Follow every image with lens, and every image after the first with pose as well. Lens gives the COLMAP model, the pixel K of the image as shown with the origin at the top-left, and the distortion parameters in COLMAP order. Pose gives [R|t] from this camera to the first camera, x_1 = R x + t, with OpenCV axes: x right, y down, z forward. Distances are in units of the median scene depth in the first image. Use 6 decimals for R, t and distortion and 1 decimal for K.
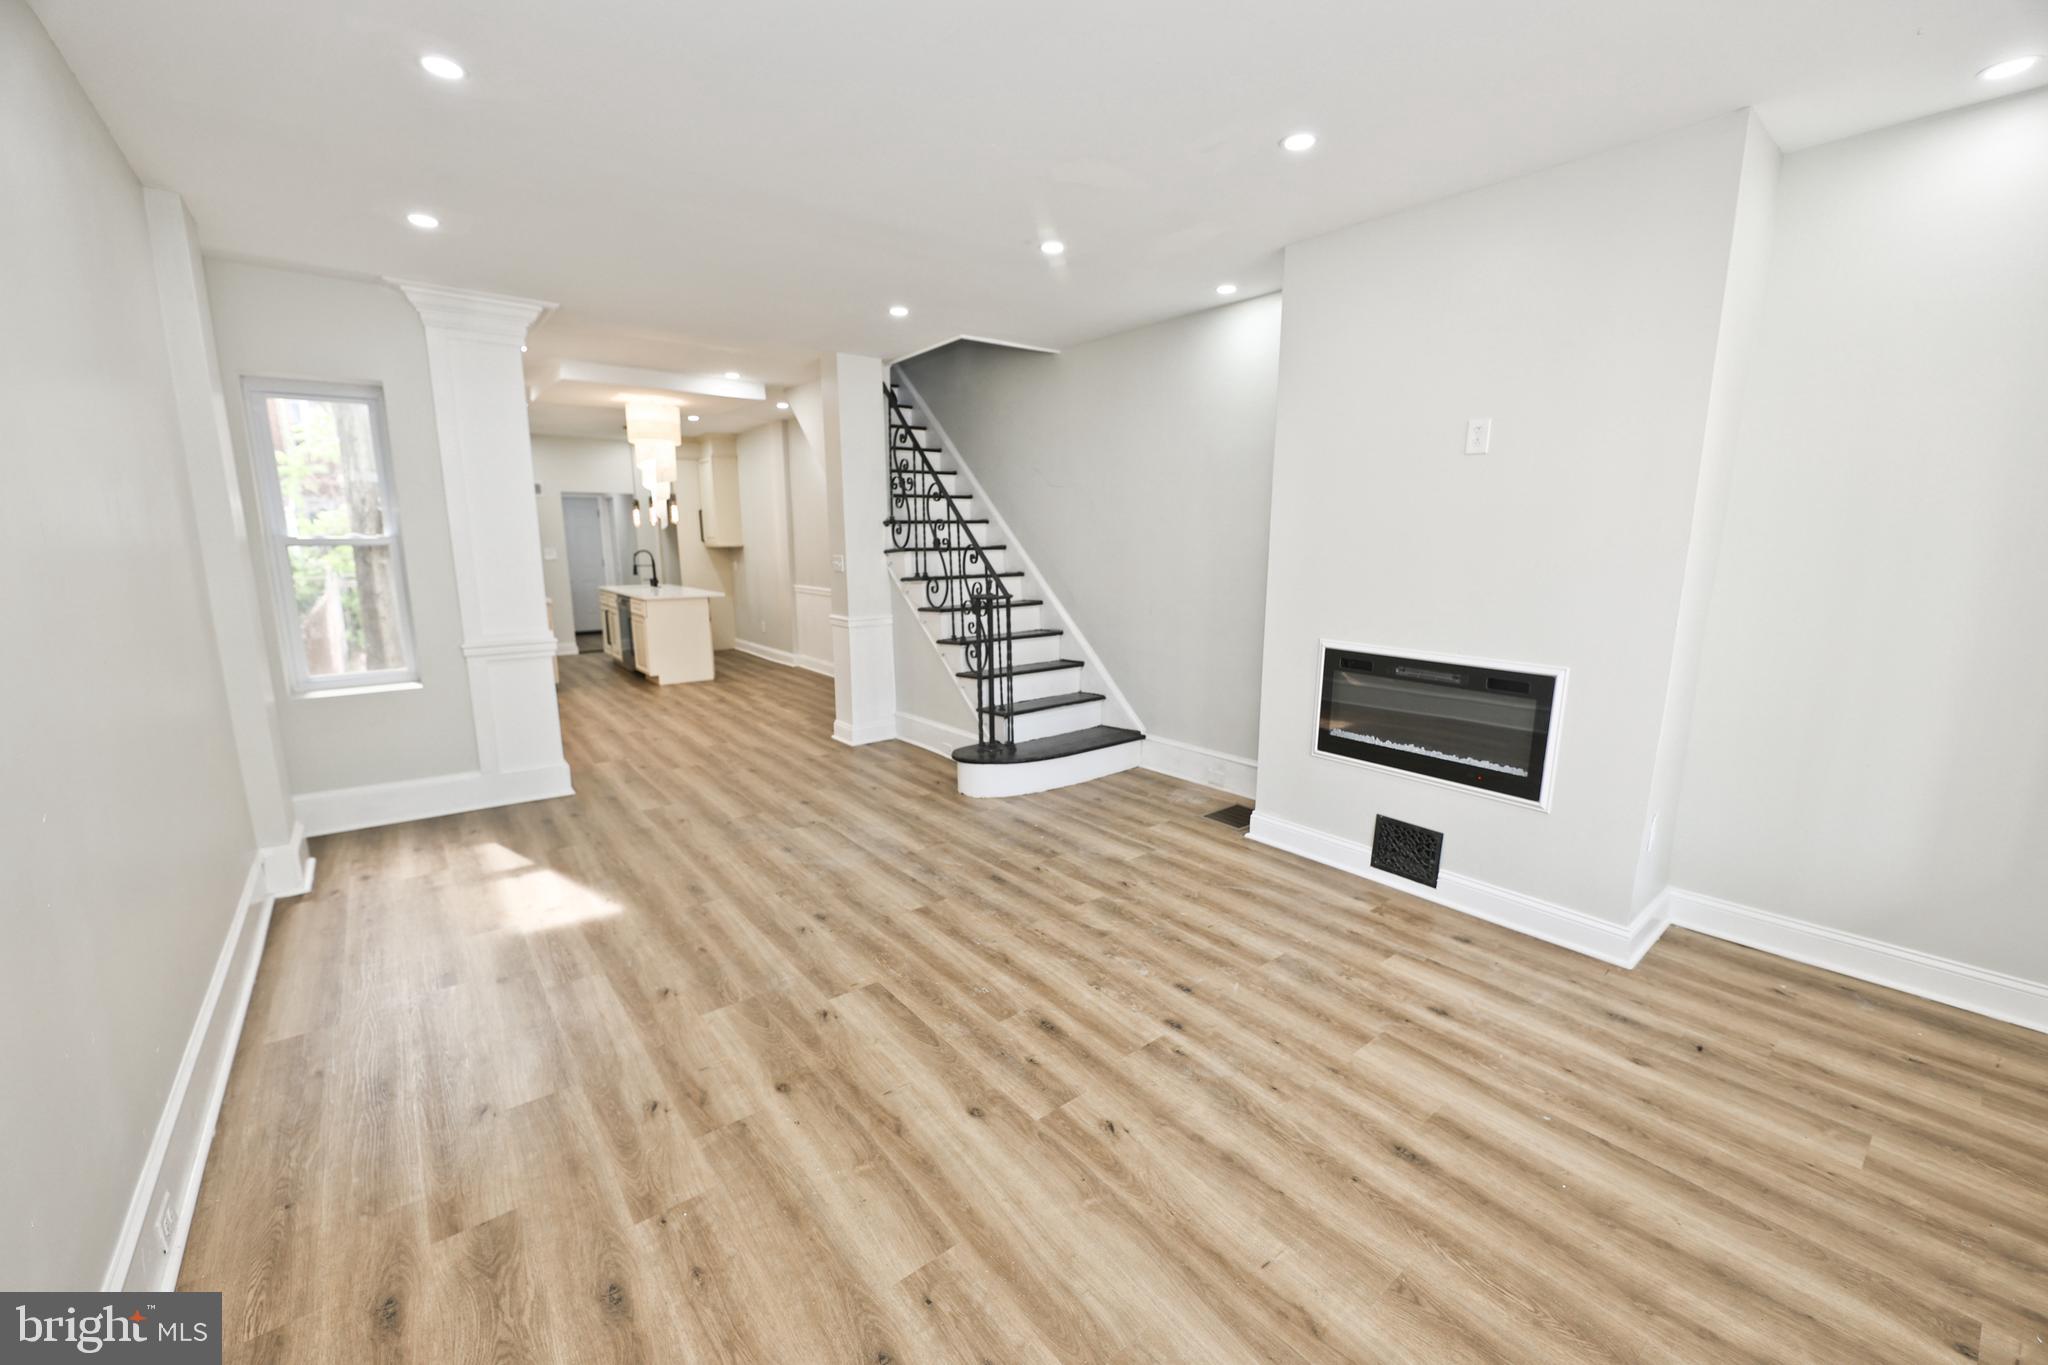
lens RADIAL K [[812.7, 0, 1030.8], [0, 812.7, 682.7], [0, 0, 1]] dist [-0.000954, -0.003730]
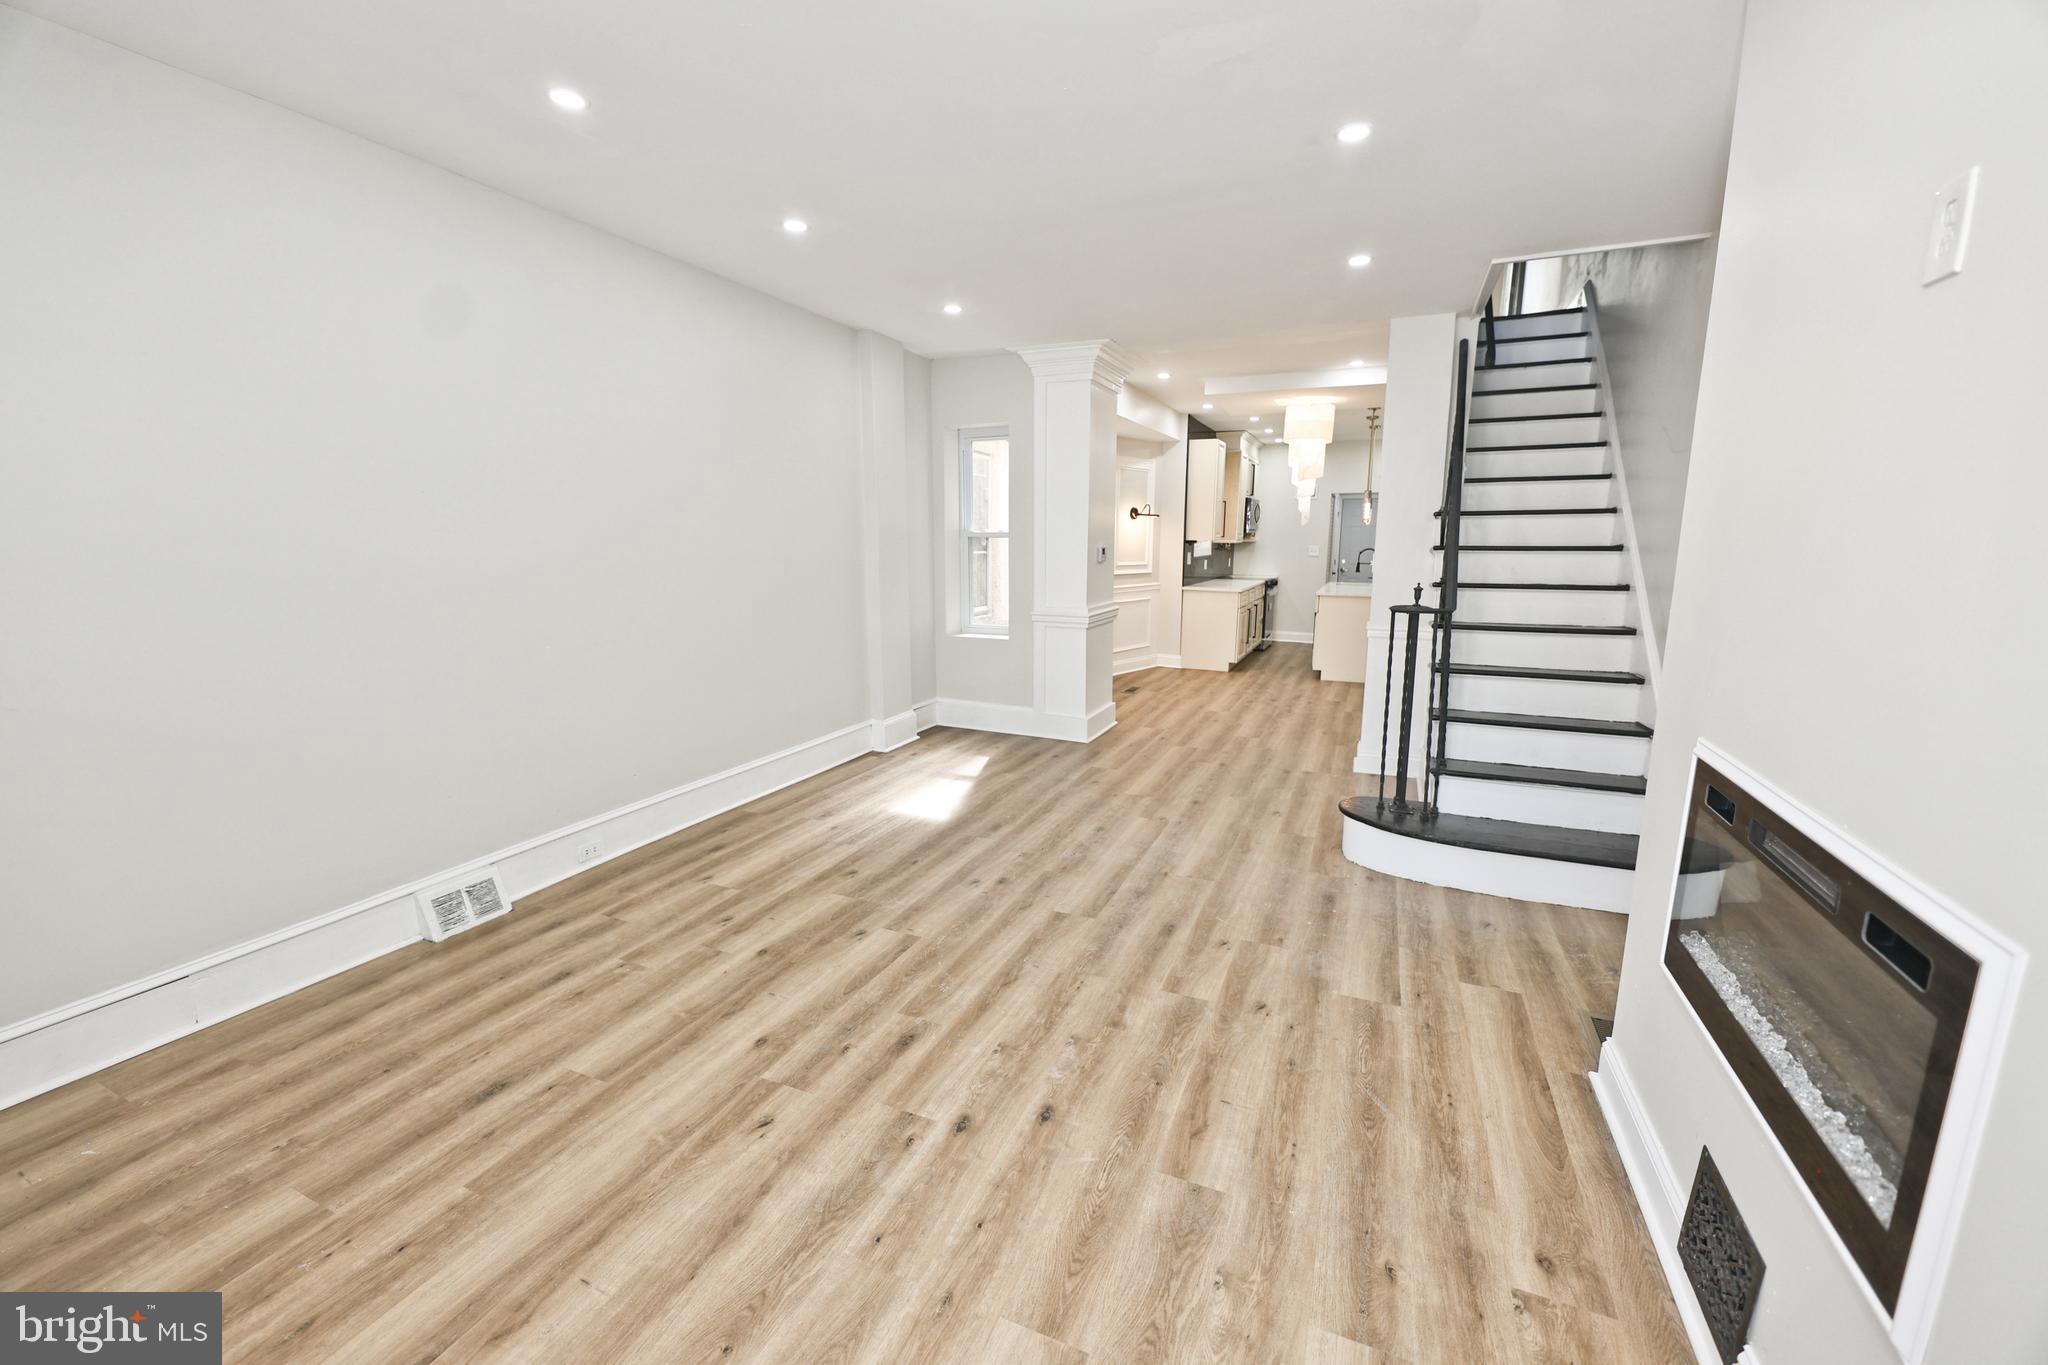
lens RADIAL K [[812.7, 0, 1025.7], [0, 812.7, 673.2], [0, 0, 1]] dist [-0.000954, -0.003730]
pose [[0.470612, 0.149015, -0.869666, 0.616865], [-0.161055, 0.983584, 0.081381, -0.070637], [0.867517, 0.101765, 0.486886, 0.450860]]
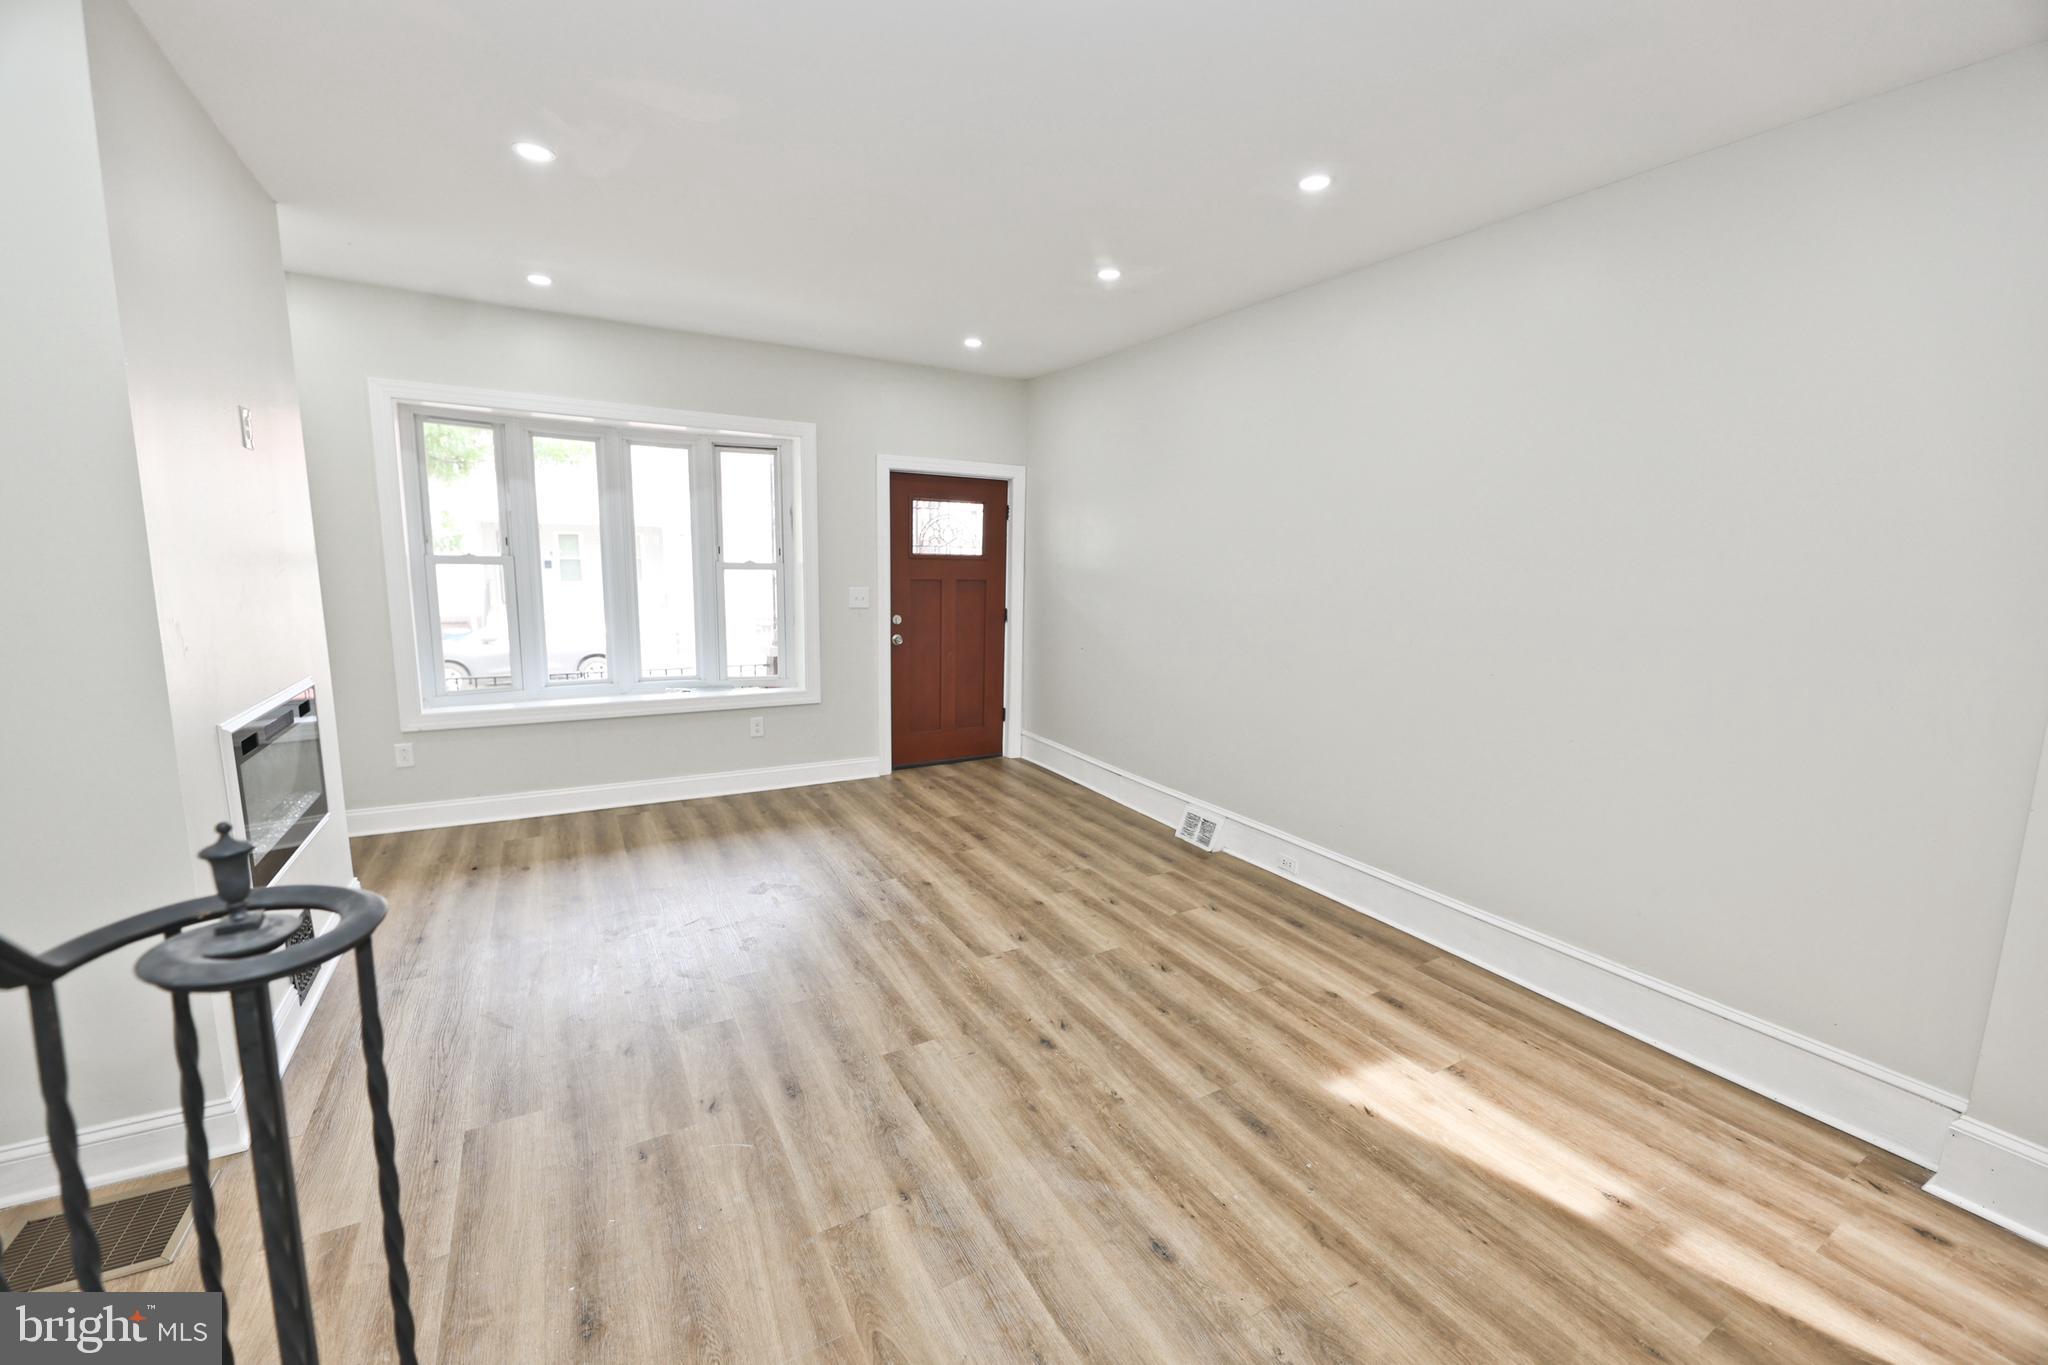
lens RADIAL K [[812.7, 0, 1023.7], [0, 812.7, 682.2], [0, 0, 1]] dist [-0.000954, -0.003730]
pose [[-0.989074, -0.042970, 0.141021, -0.315673], [0.005537, 0.945076, 0.326803, -0.287407], [-0.147318, 0.324013, -0.934512, 1.545022]]
